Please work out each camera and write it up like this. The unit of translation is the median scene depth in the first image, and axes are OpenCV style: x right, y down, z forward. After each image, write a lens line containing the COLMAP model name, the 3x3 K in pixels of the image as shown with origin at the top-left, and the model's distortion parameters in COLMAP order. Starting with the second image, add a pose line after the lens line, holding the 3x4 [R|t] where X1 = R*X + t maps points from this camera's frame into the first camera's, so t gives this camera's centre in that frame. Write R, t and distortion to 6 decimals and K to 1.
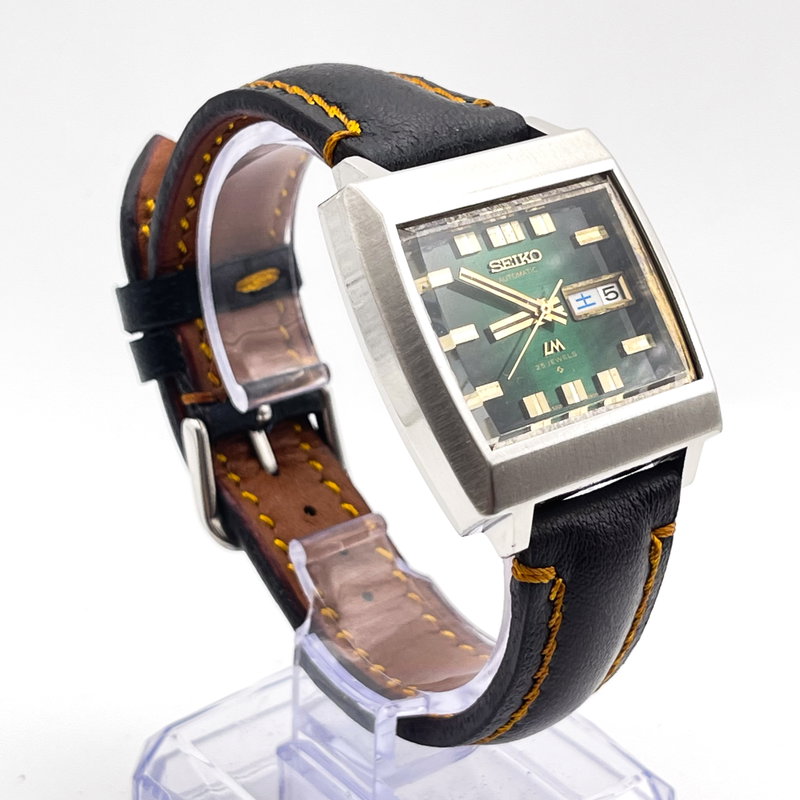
lens RADIAL K [[2025.5, 0, 400.0], [0, 2025.5, 400.0], [0, 0, 1]] dist [0.233109, 0.037787]
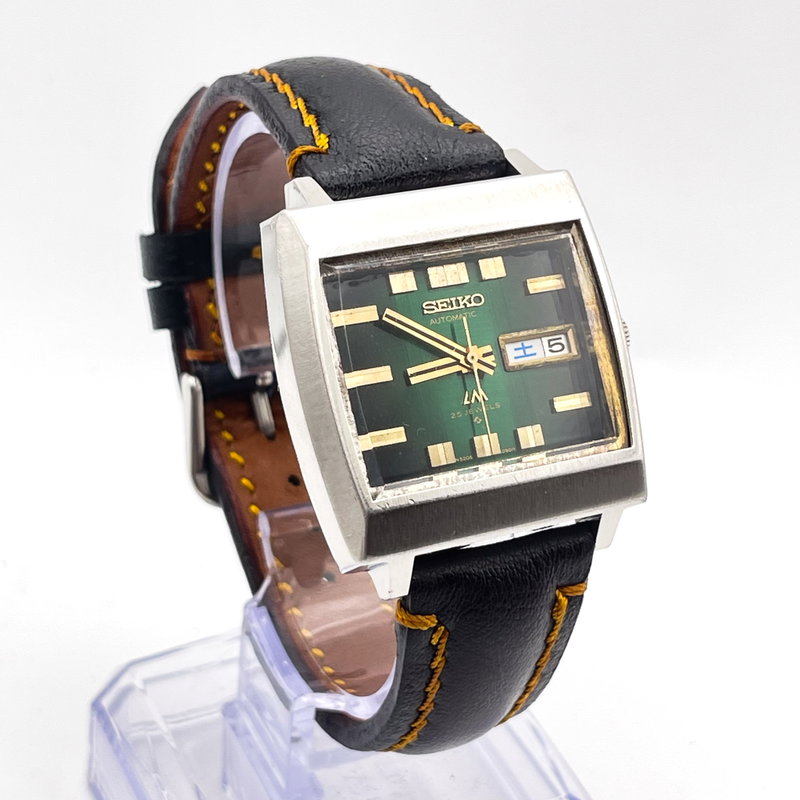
lens RADIAL K [[2025.5, 0, 400.0], [0, 2025.5, 400.0], [0, 0, 1]] dist [0.233109, 0.037787]
pose [[0.974066, 0.161918, -0.158044, 0.189367], [-0.145152, 0.982995, 0.112480, -0.125698], [0.173569, -0.086623, 0.981005, 0.019743]]
